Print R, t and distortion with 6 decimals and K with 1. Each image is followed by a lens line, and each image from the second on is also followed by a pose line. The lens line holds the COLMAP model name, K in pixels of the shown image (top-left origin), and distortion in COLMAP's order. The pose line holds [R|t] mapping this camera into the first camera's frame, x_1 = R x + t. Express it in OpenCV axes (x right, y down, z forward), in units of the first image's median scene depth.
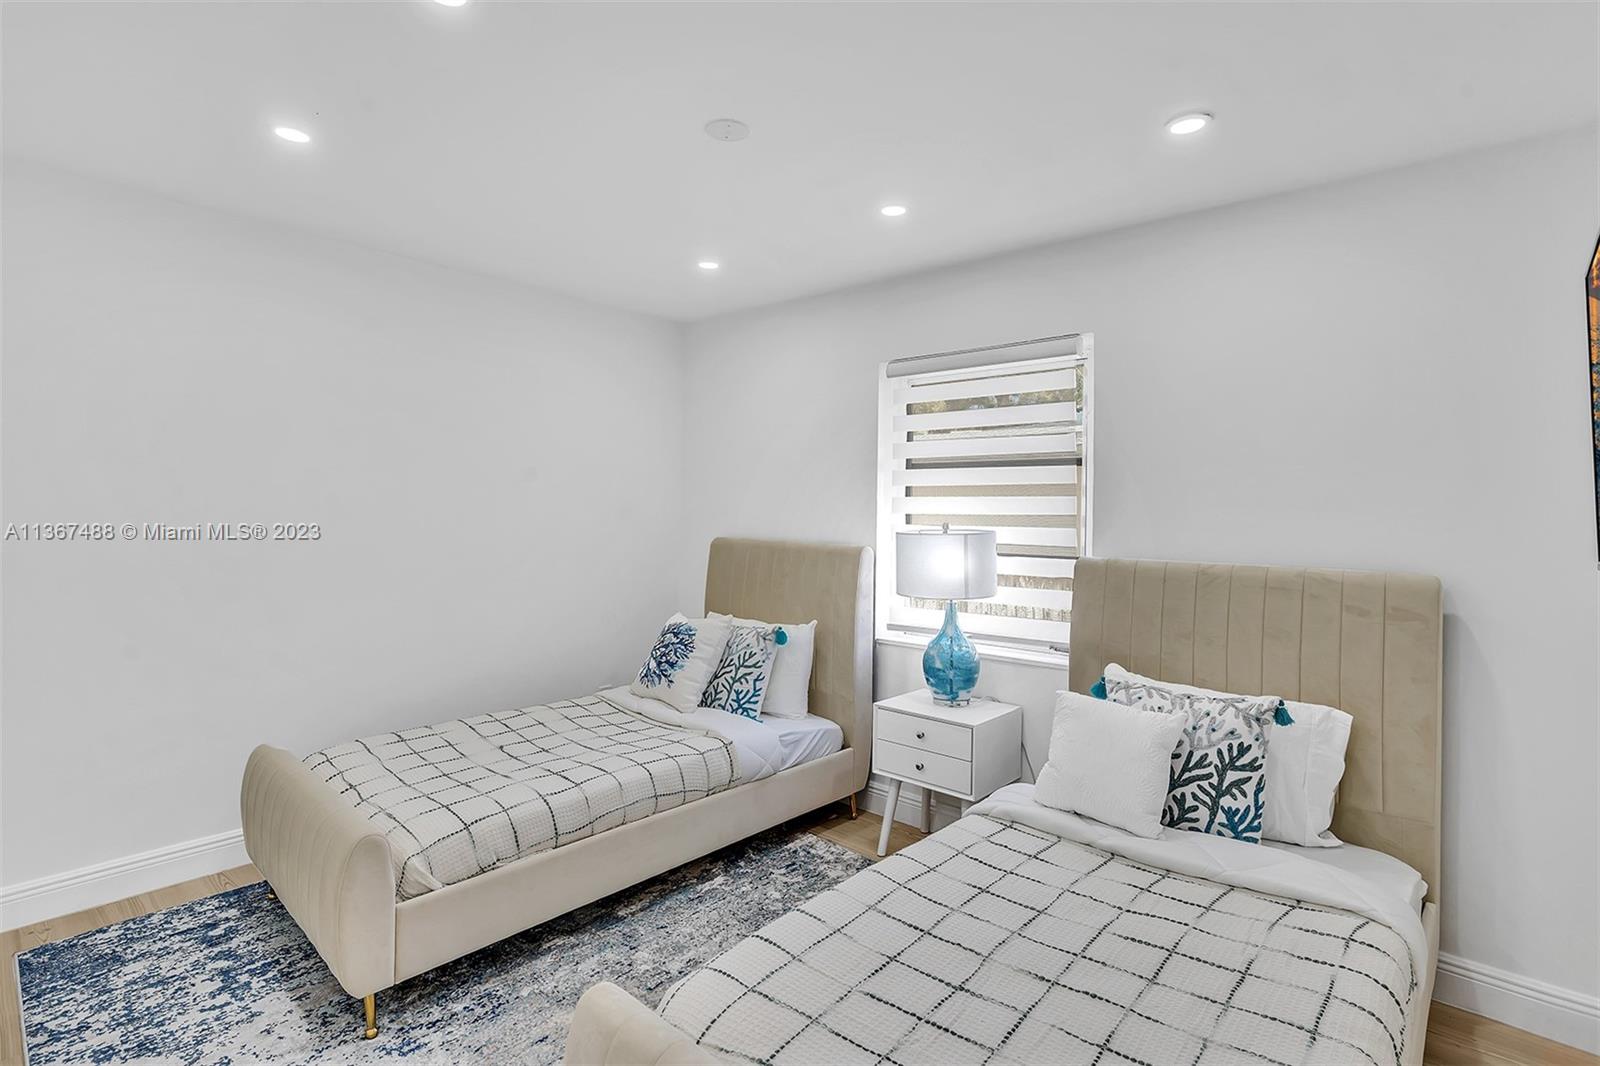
lens RADIAL K [[752.9, 0, 801.7], [0, 752.9, 520.4], [0, 0, 1]] dist [-0.016222, 0.003435]
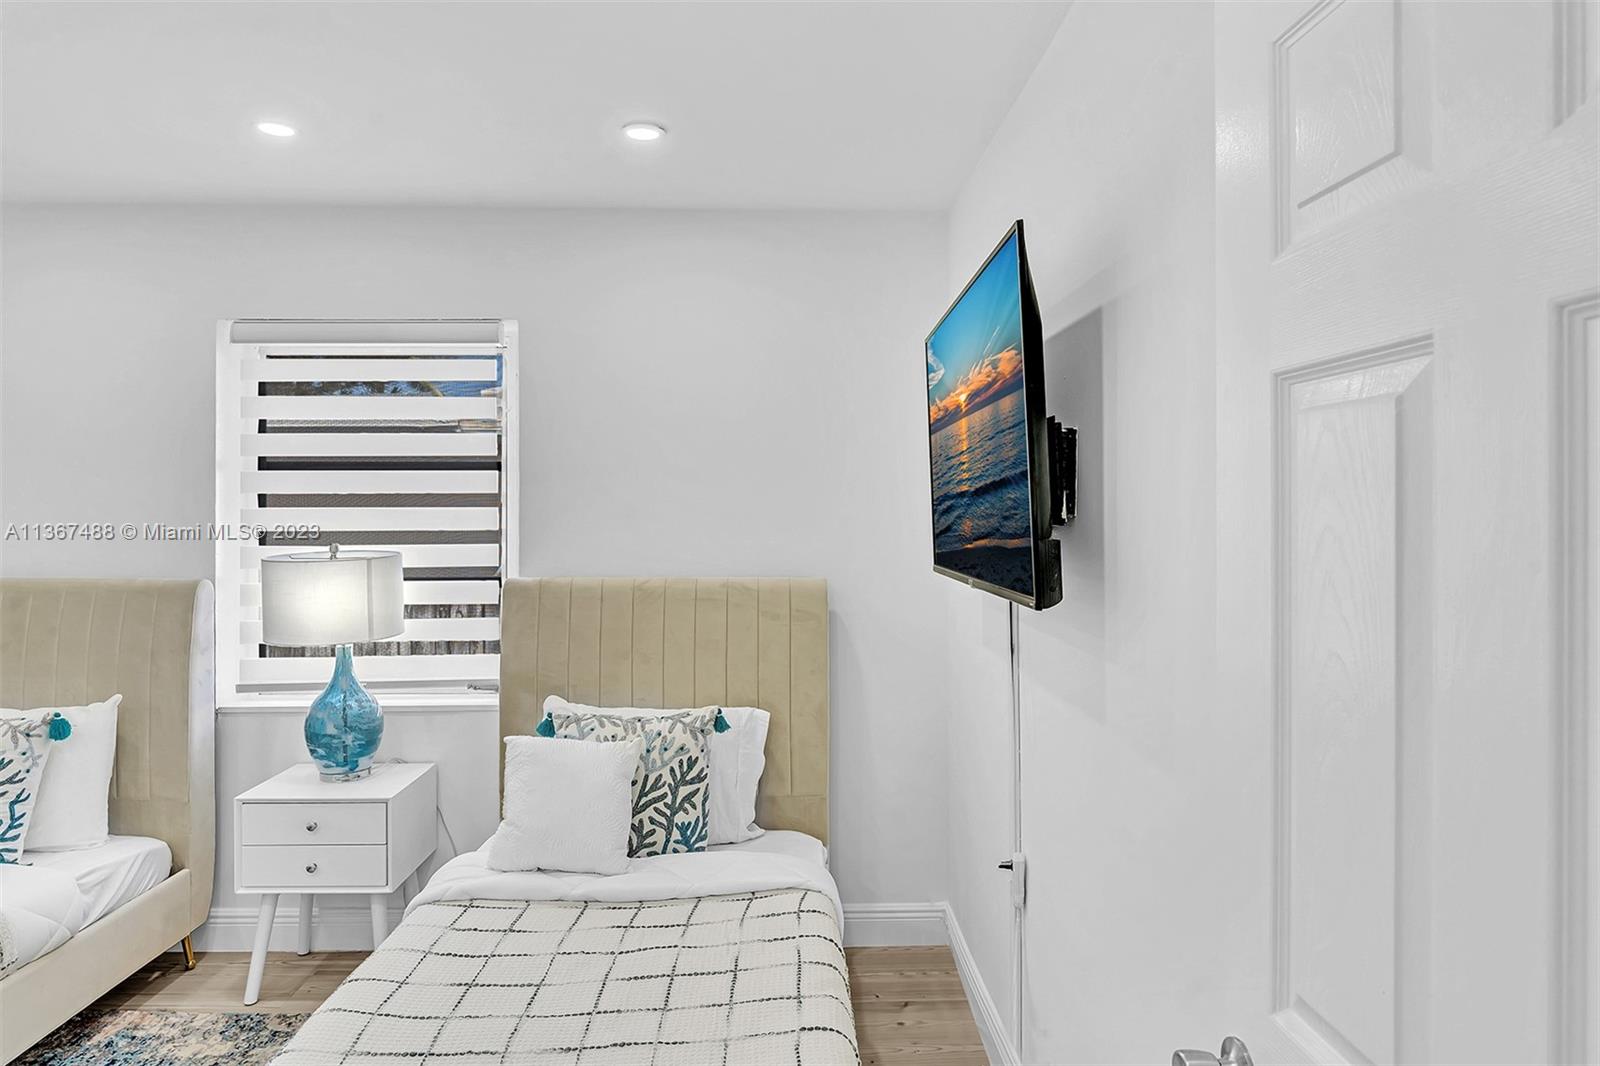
lens RADIAL K [[942.6, 0, 795.9], [0, 942.6, 530.9], [0, 0, 1]] dist [-0.023488, 0.004299]
pose [[0.732834, -0.030990, 0.679702, -0.121474], [0.018799, 0.999503, 0.025301, -0.027470], [-0.680148, -0.005764, 0.733052, -0.019284]]
